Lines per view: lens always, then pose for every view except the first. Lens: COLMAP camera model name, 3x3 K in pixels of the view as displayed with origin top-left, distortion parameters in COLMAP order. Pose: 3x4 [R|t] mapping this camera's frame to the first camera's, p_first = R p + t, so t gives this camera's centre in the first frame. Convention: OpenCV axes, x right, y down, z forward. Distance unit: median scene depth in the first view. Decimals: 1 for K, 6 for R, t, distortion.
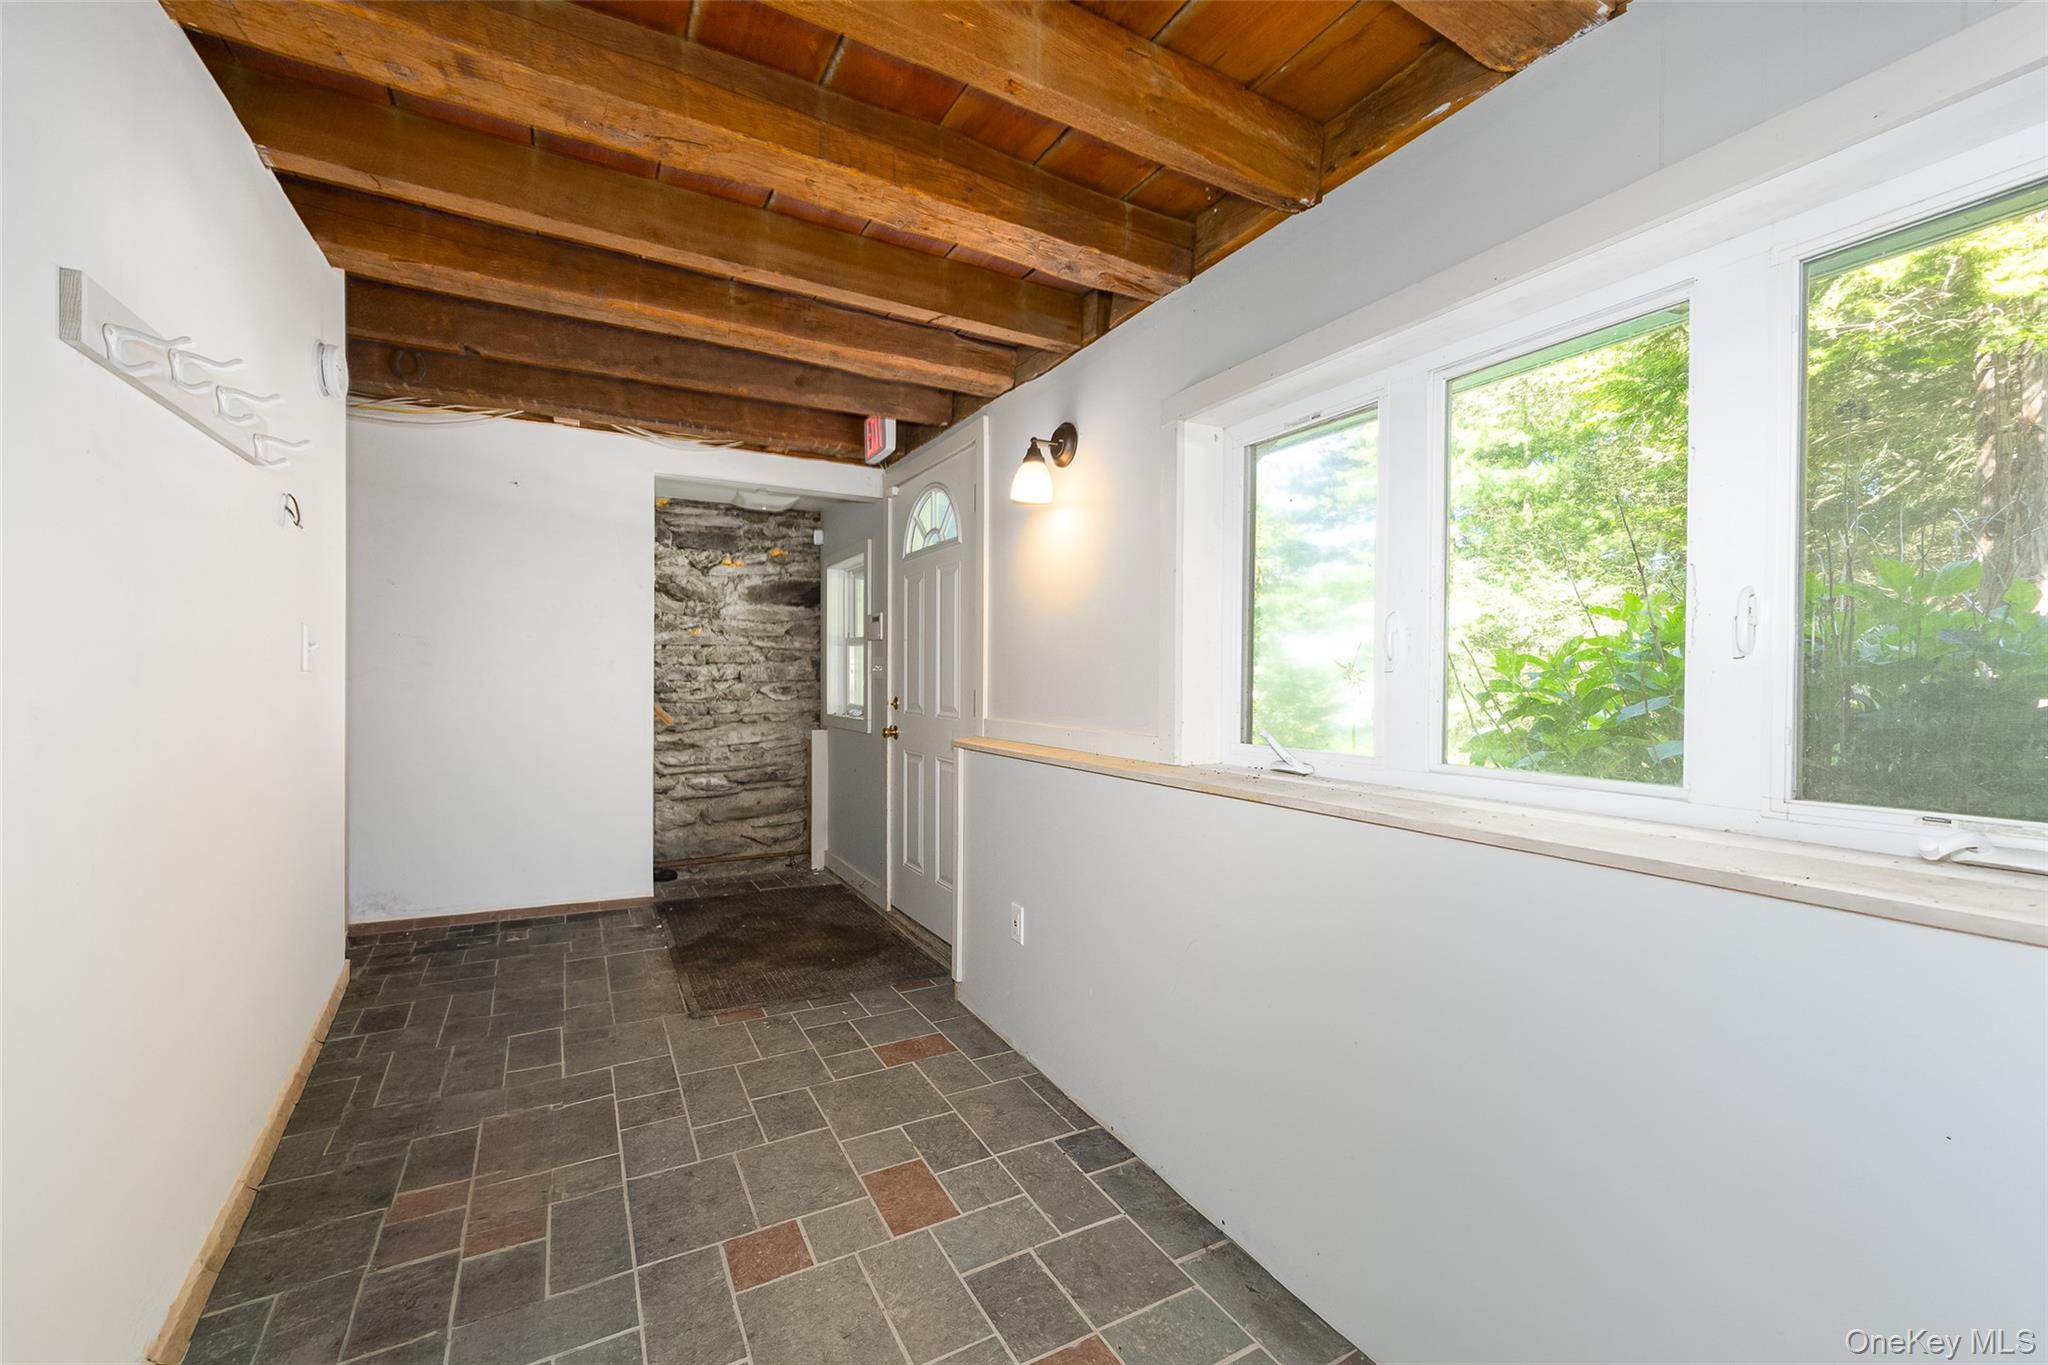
lens RADIAL K [[809.3, 0, 1022.3], [0, 809.3, 680.4], [0, 0, 1]] dist [0.000392, 0.000010]
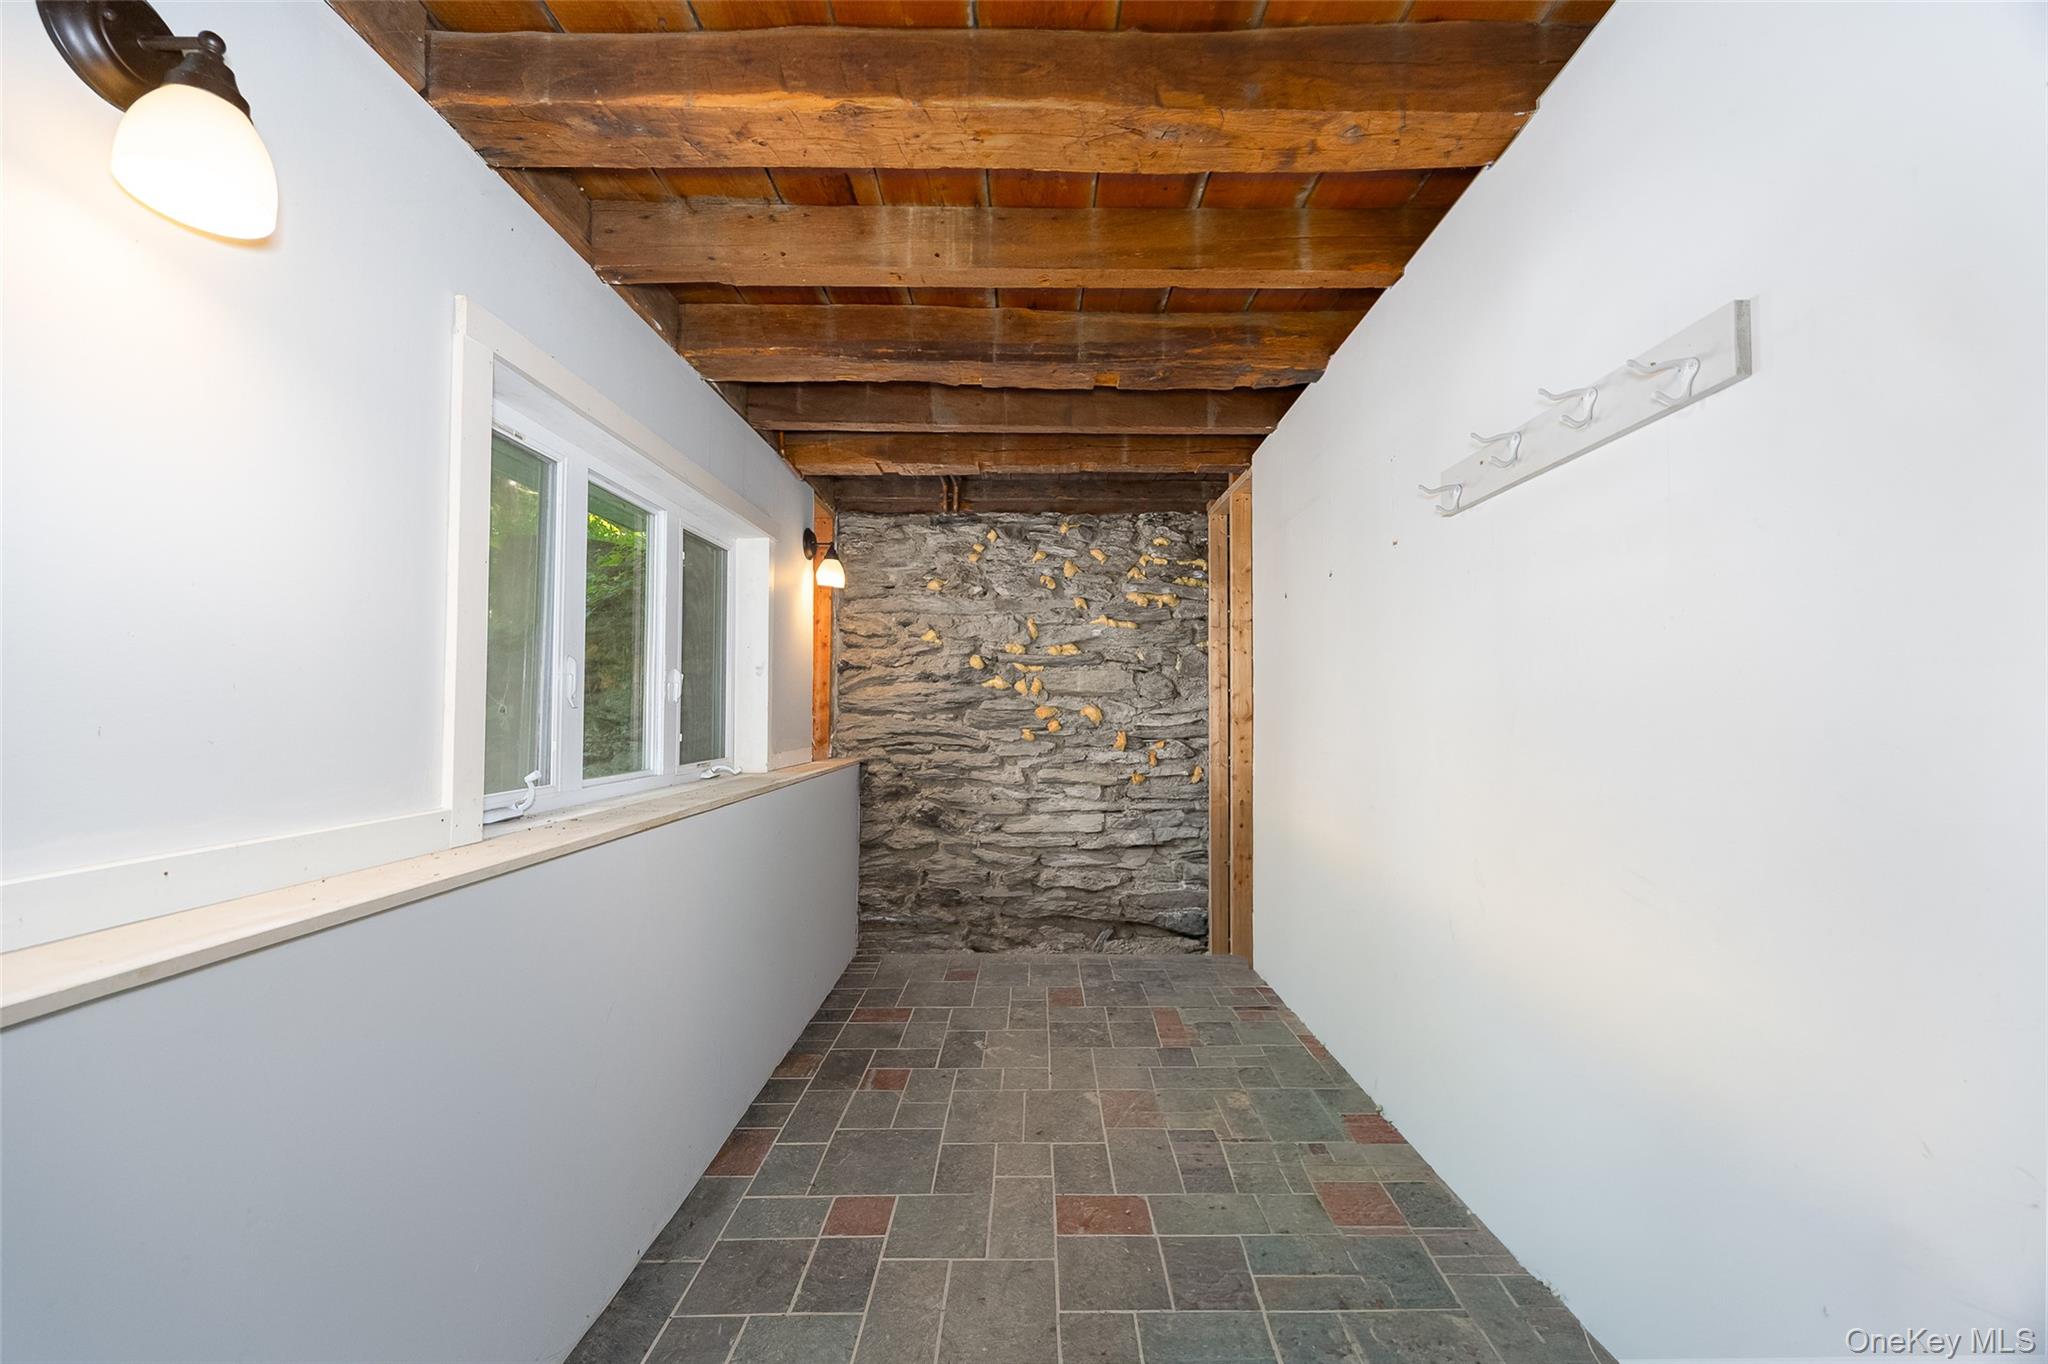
lens RADIAL K [[809.3, 0, 1031.8], [0, 809.3, 685.7], [0, 0, 1]] dist [0.000392, 0.000010]
pose [[-0.872064, 0.015234, 0.489155, -0.821974], [0.004597, 0.999726, -0.022941, -0.052975], [-0.489370, -0.017757, -0.871895, 1.896929]]
